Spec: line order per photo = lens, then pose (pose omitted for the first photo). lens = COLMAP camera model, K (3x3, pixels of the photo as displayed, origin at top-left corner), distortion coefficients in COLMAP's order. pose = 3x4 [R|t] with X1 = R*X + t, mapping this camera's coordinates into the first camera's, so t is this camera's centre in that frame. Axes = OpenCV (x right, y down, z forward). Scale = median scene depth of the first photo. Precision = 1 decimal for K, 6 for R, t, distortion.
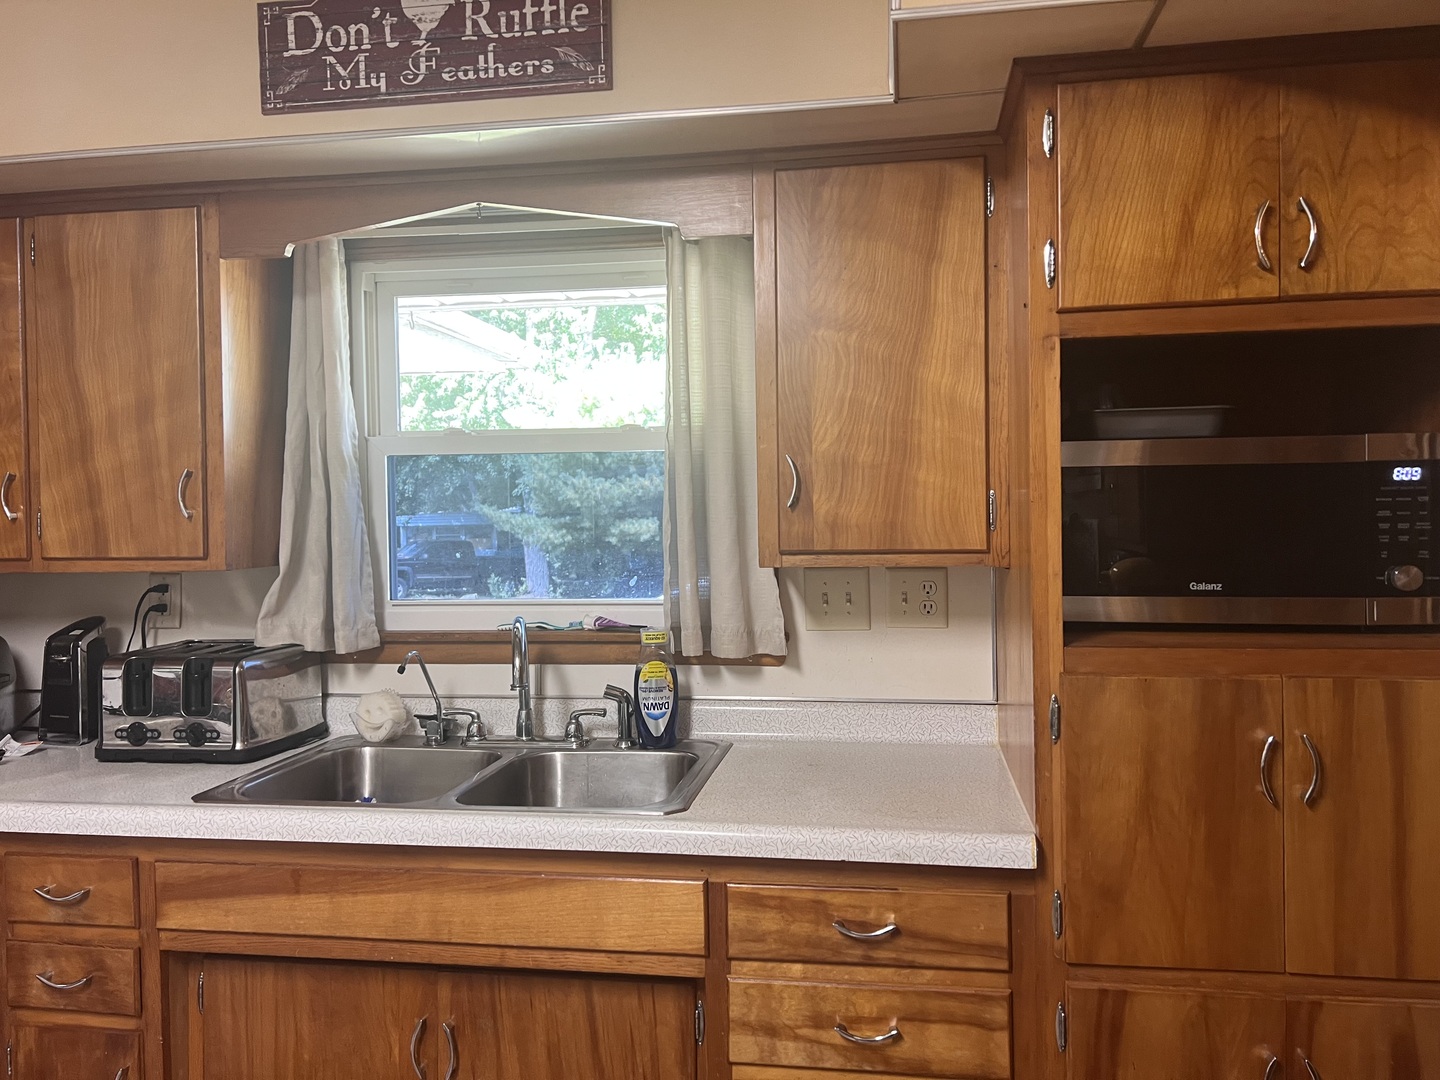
lens RADIAL K [[1079.9, 0, 720.0], [0, 1079.9, 540.0], [0, 0, 1]] dist [0.000886, -0.000055]
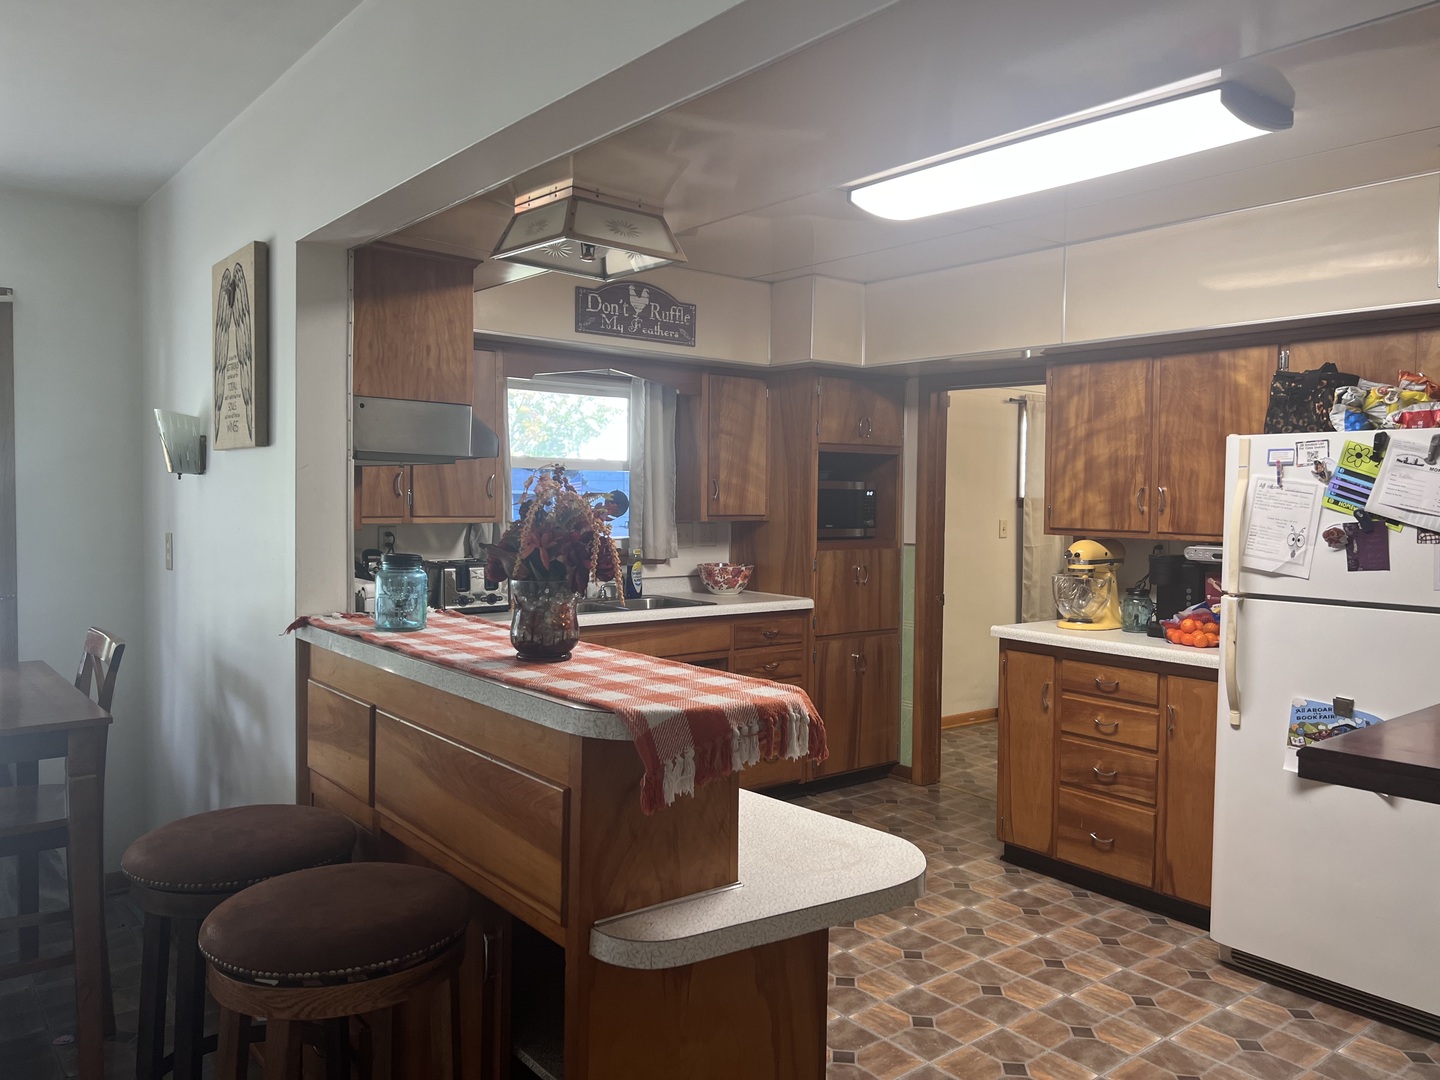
lens RADIAL K [[1079.9, 0, 720.0], [0, 1079.9, 540.0], [0, 0, 1]] dist [0.000886, -0.000055]
pose [[0.664505, -0.014279, 0.747147, -2.080012], [-0.005933, 0.999685, 0.024383, 0.009320], [-0.747260, -0.020635, 0.664211, -0.875521]]
